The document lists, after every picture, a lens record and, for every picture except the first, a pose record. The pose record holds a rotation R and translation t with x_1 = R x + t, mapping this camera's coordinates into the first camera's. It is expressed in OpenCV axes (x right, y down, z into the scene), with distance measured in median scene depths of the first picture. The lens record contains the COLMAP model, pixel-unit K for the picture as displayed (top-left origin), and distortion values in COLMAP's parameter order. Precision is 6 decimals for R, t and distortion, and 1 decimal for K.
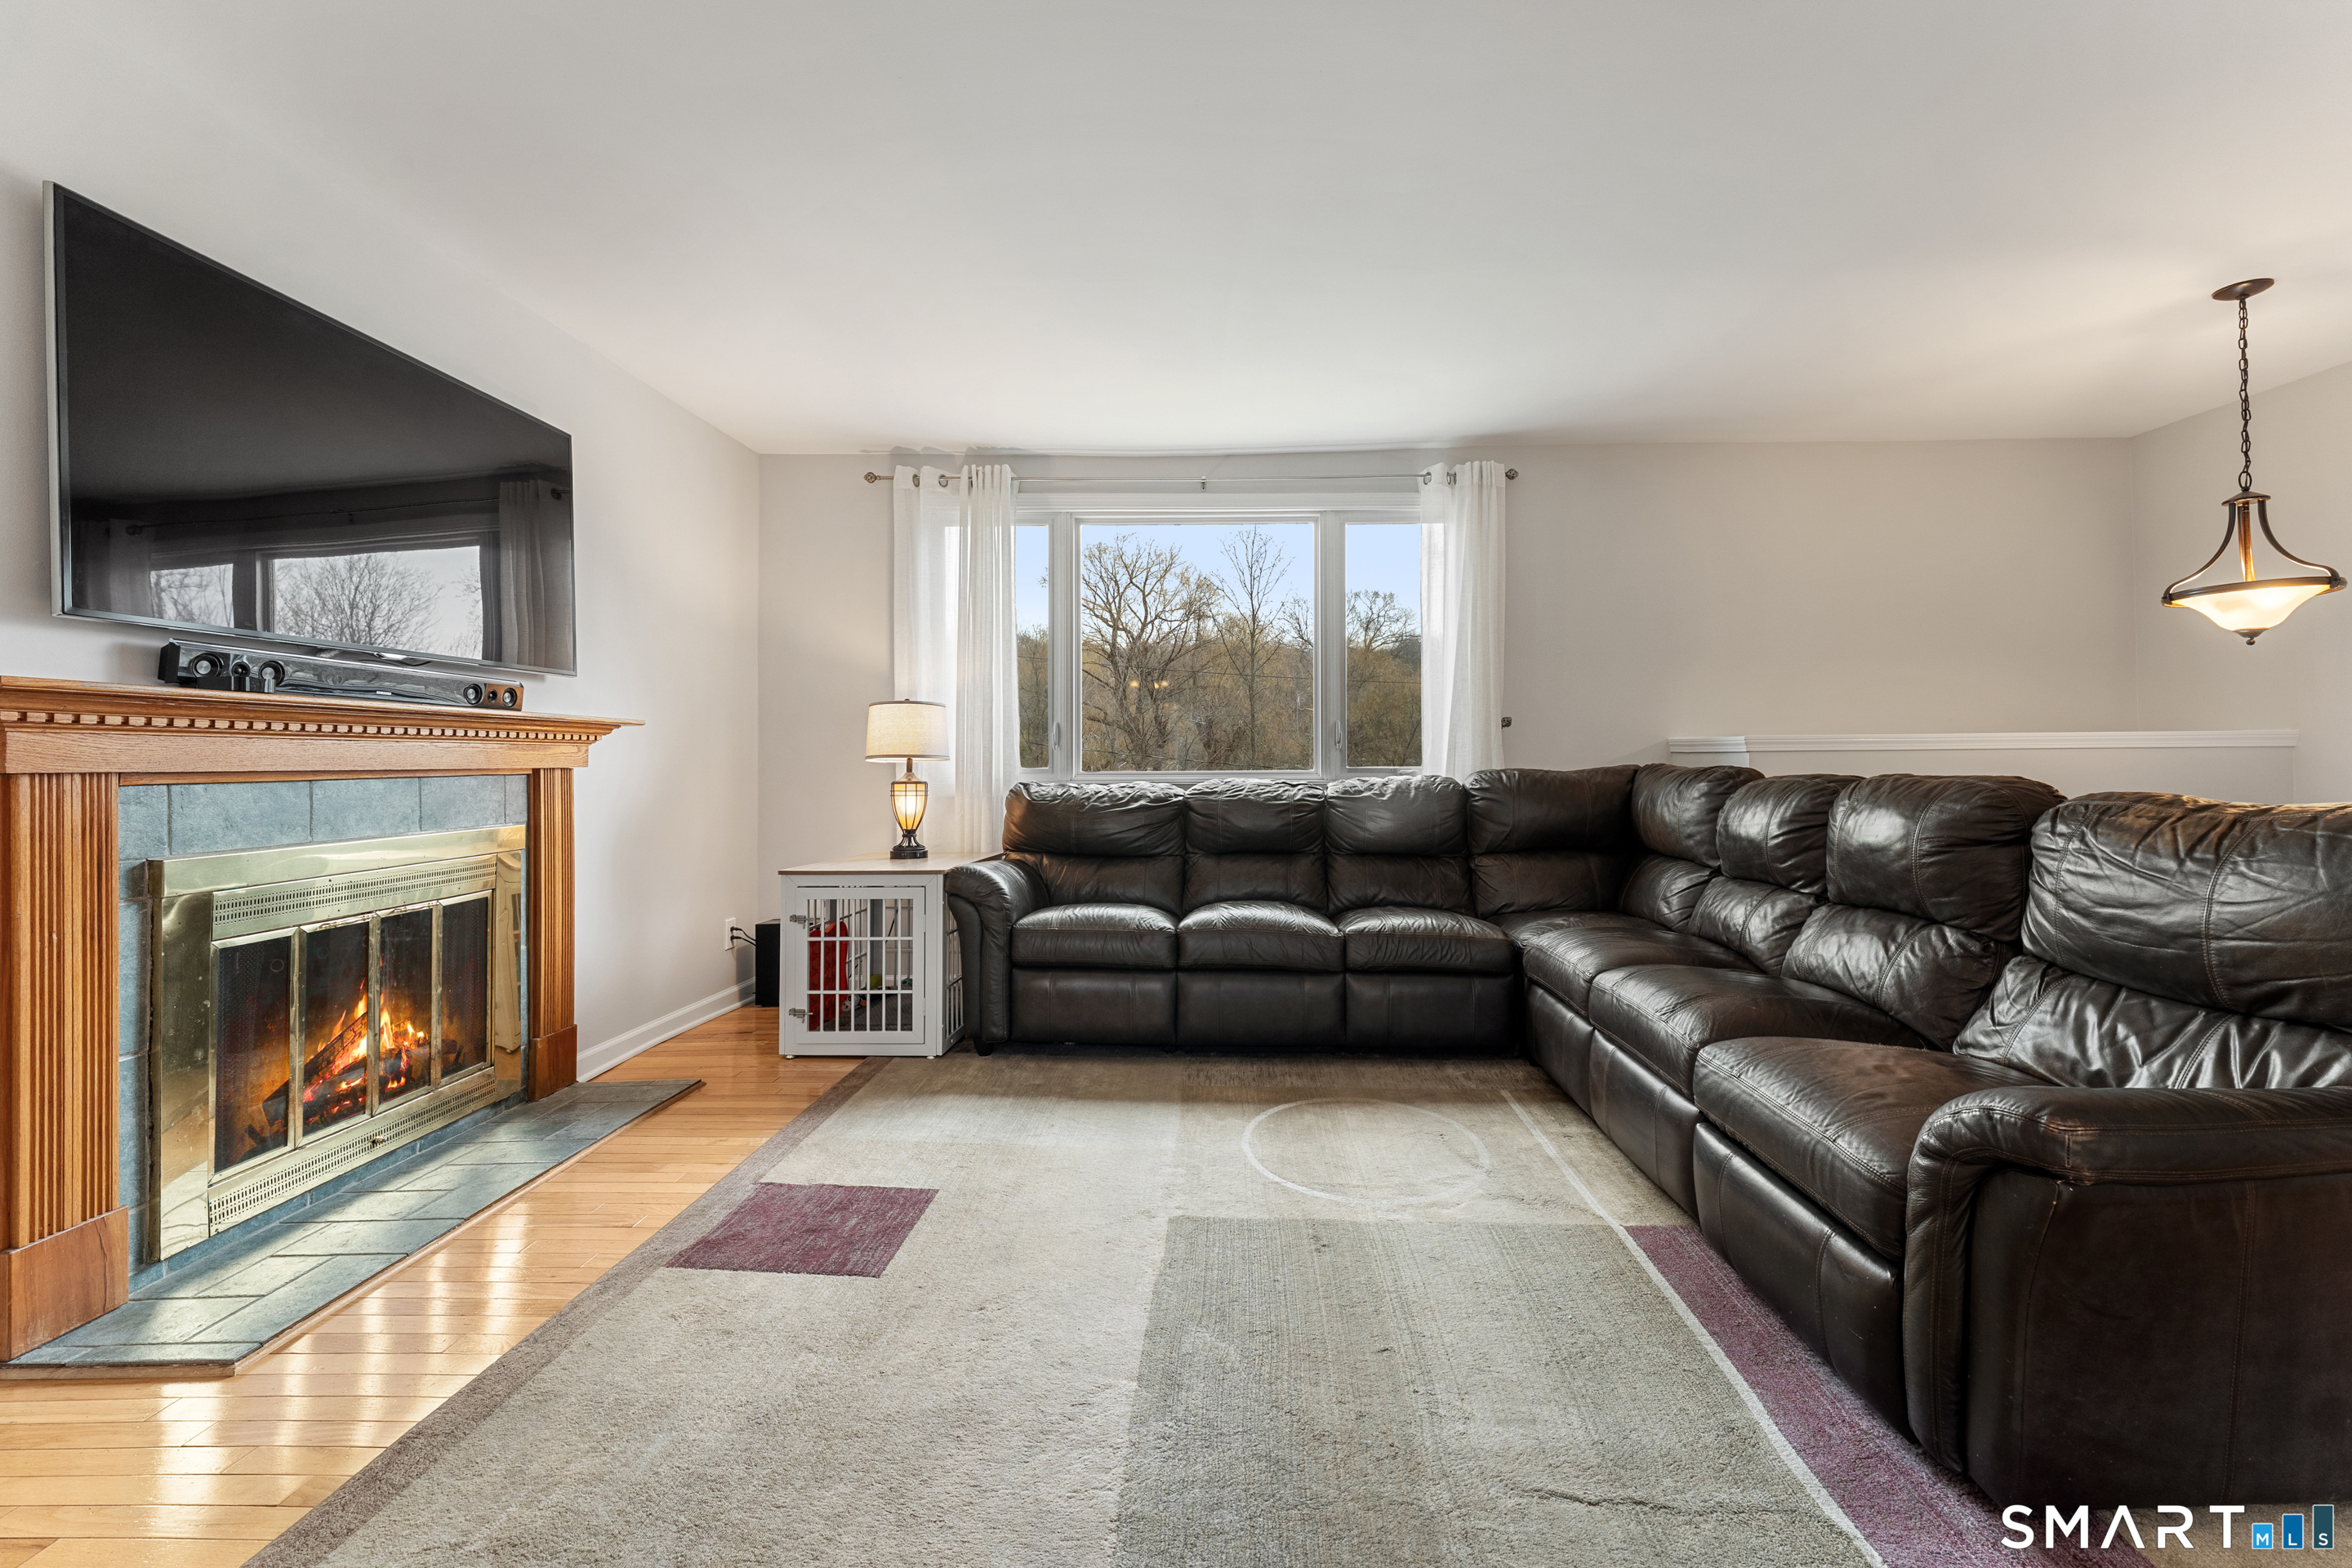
lens RADIAL K [[954.6, 0, 1206.1], [0, 954.6, 750.8], [0, 0, 1]] dist [-0.001031, -0.000260]
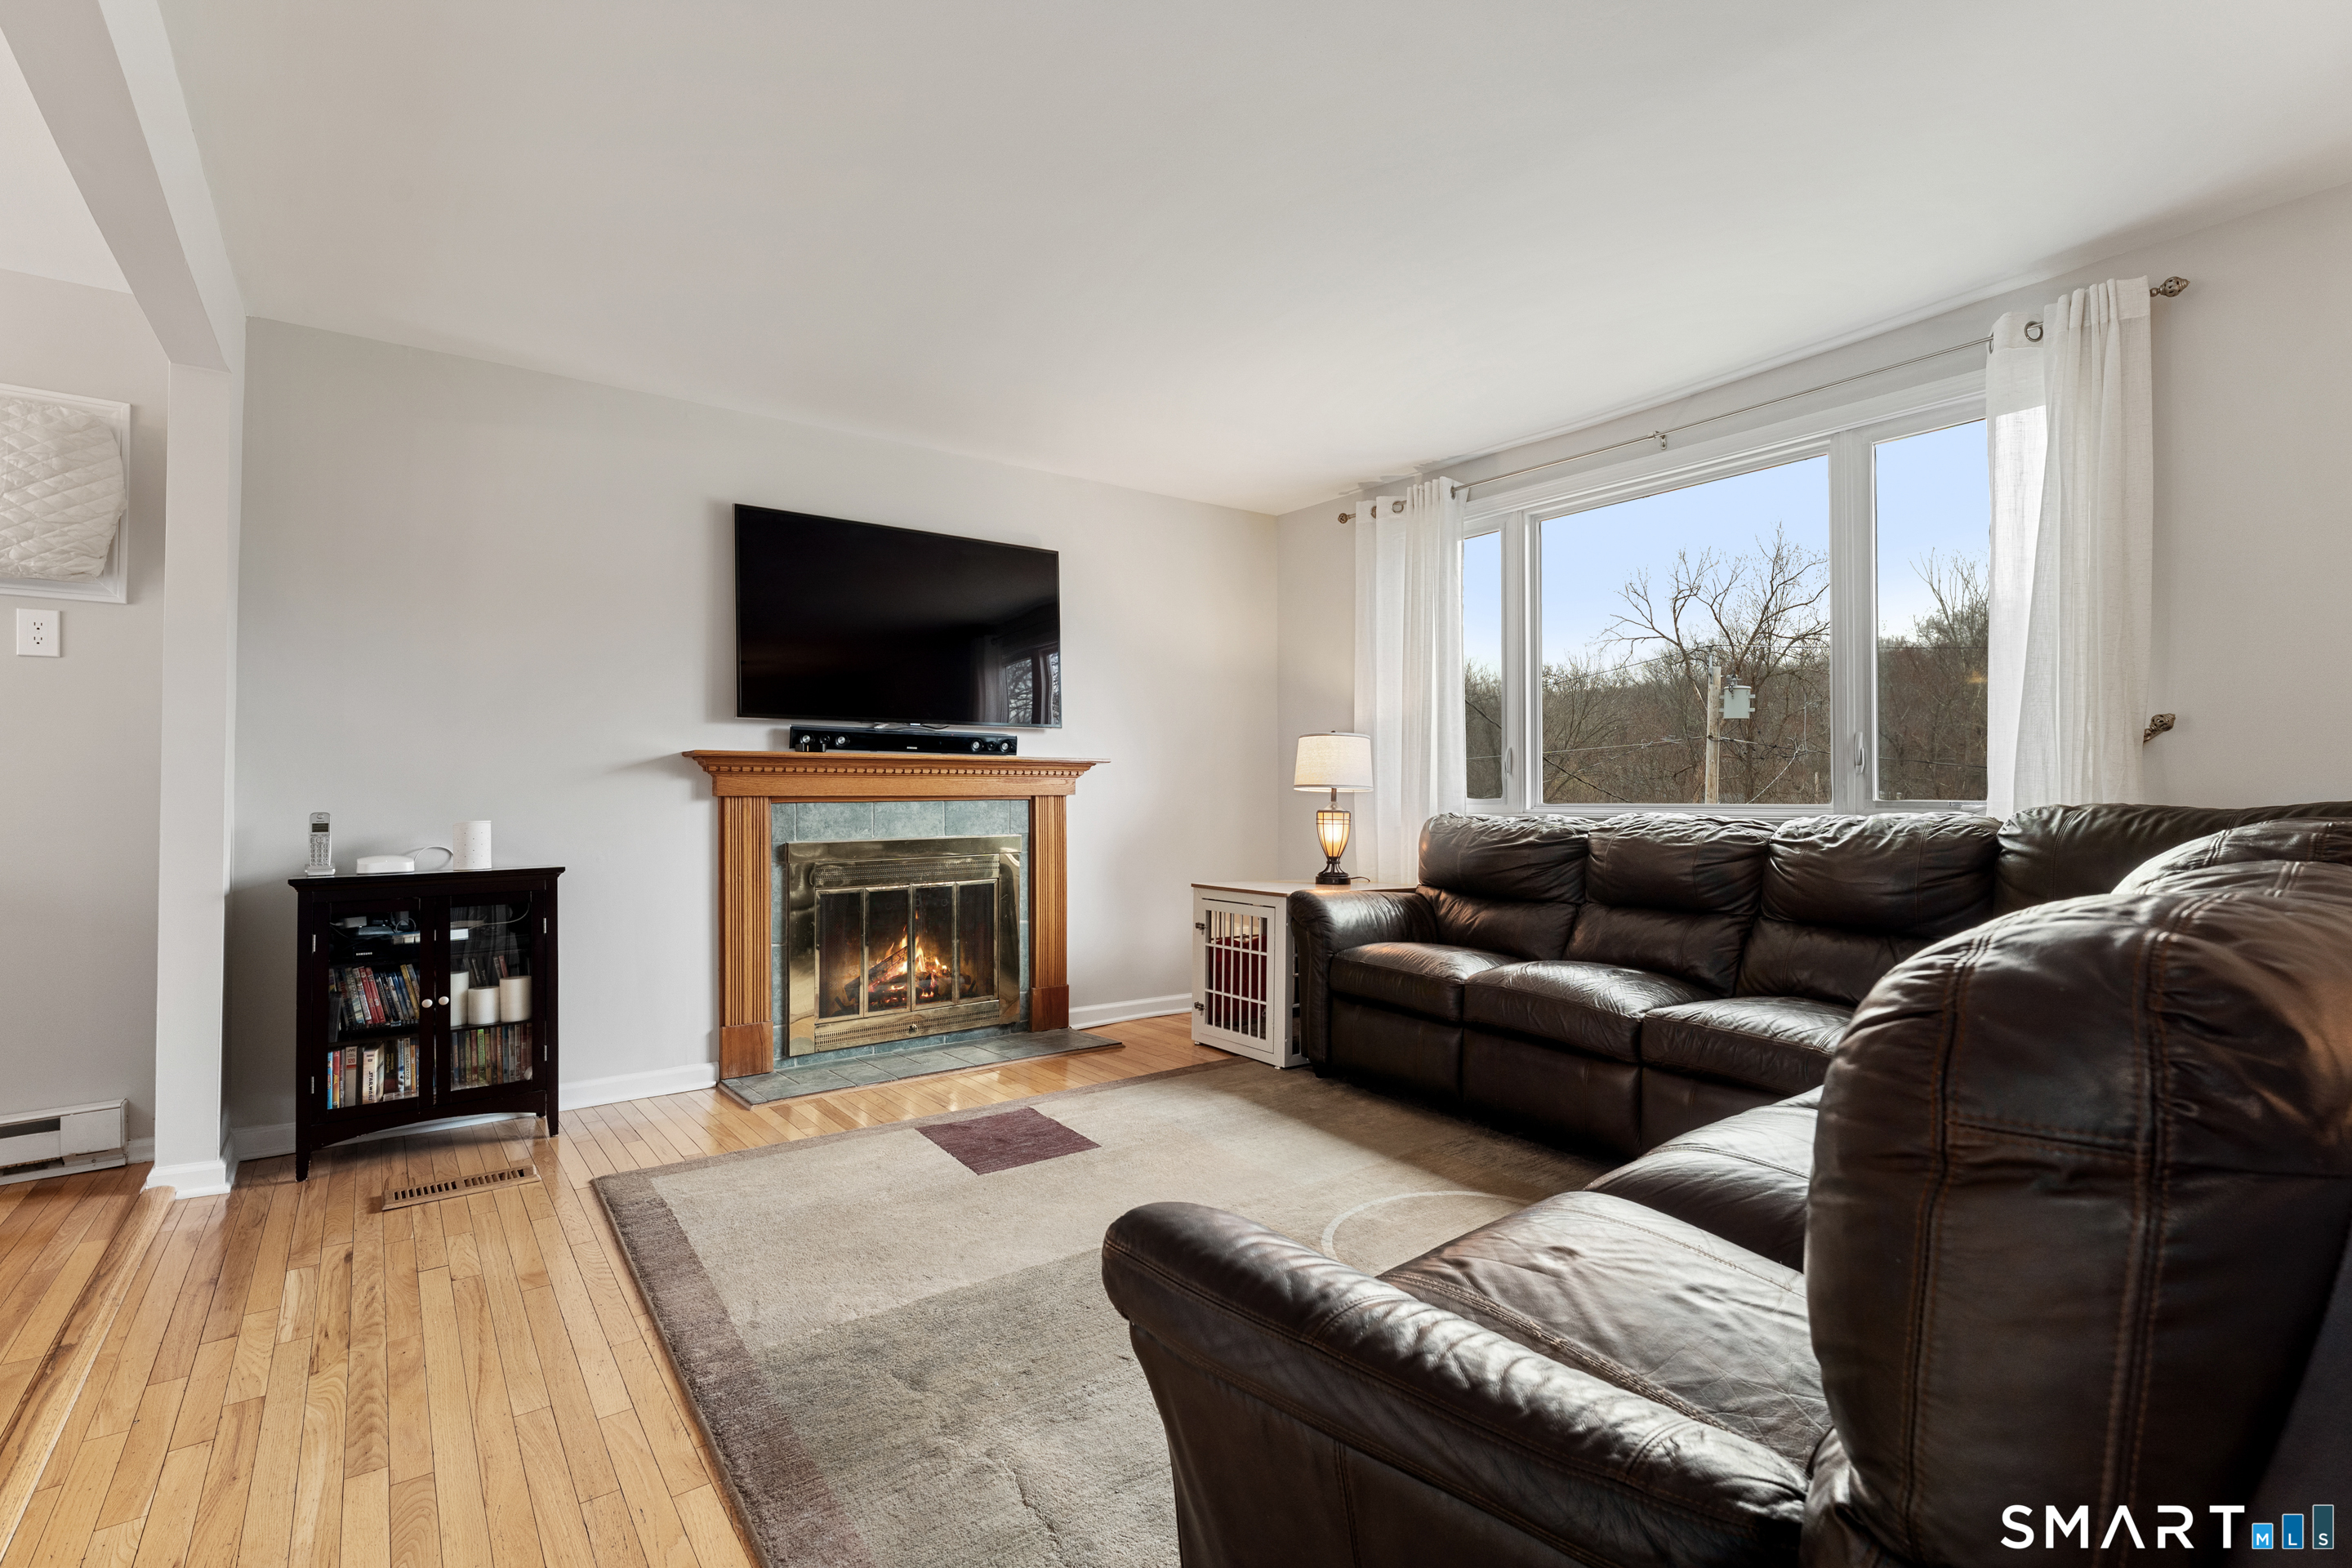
lens RADIAL K [[1078.9, 0, 1172.8], [0, 1078.9, 784.4], [0, 0, 1]] dist [0.001537, -0.000164]
pose [[0.612001, -0.004890, -0.790842, 0.675833], [0.007816, 0.999969, -0.000135, 0.003717], [0.790819, -0.006099, 0.612020, 0.192149]]
